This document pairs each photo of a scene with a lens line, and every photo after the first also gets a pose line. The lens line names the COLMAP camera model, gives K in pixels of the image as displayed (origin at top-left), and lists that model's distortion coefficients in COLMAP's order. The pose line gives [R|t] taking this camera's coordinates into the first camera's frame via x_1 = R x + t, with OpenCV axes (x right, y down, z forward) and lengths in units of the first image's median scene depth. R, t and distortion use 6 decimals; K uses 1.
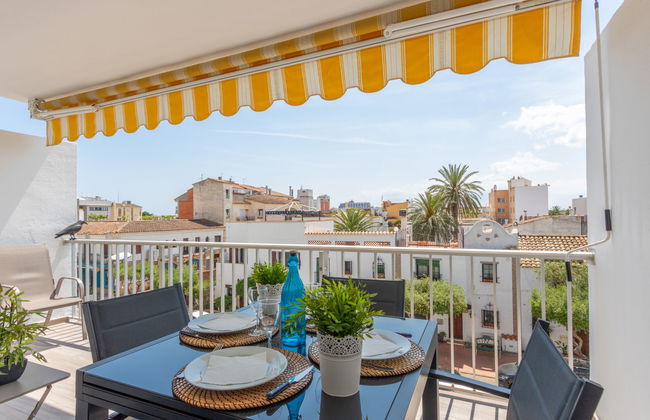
lens RADIAL K [[338.0, 0, 317.7], [0, 338.0, 210.4], [0, 0, 1]] dist [0.004892, 0.000070]
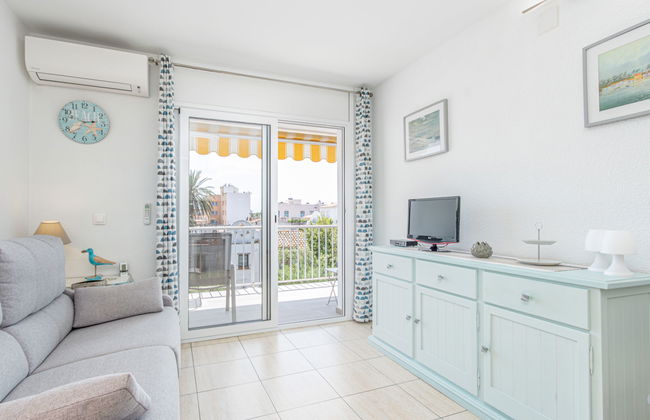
lens RADIAL K [[338.0, 0, 317.7], [0, 338.0, 210.4], [0, 0, 1]] dist [0.004892, 0.000070]
pose [[0.676892, 0.021341, 0.735772, -0.109608], [-0.017387, 0.999764, -0.013002, 0.001726], [-0.735877, -0.003992, 0.677104, -0.026733]]
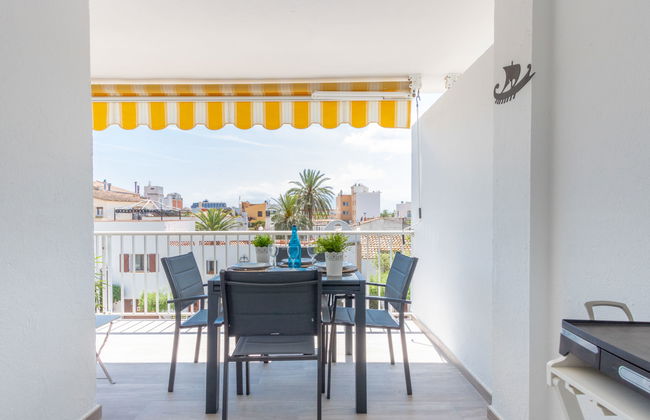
lens RADIAL K [[340.6, 0, 319.2], [0, 340.6, 218.8], [0, 0, 1]] dist [0.002264, 0.000713]
pose [[0.911963, 0.007581, 0.410202, -0.022403], [-0.016840, 0.999678, 0.018962, 0.001421], [-0.409927, -0.024201, 0.911797, -0.025879]]
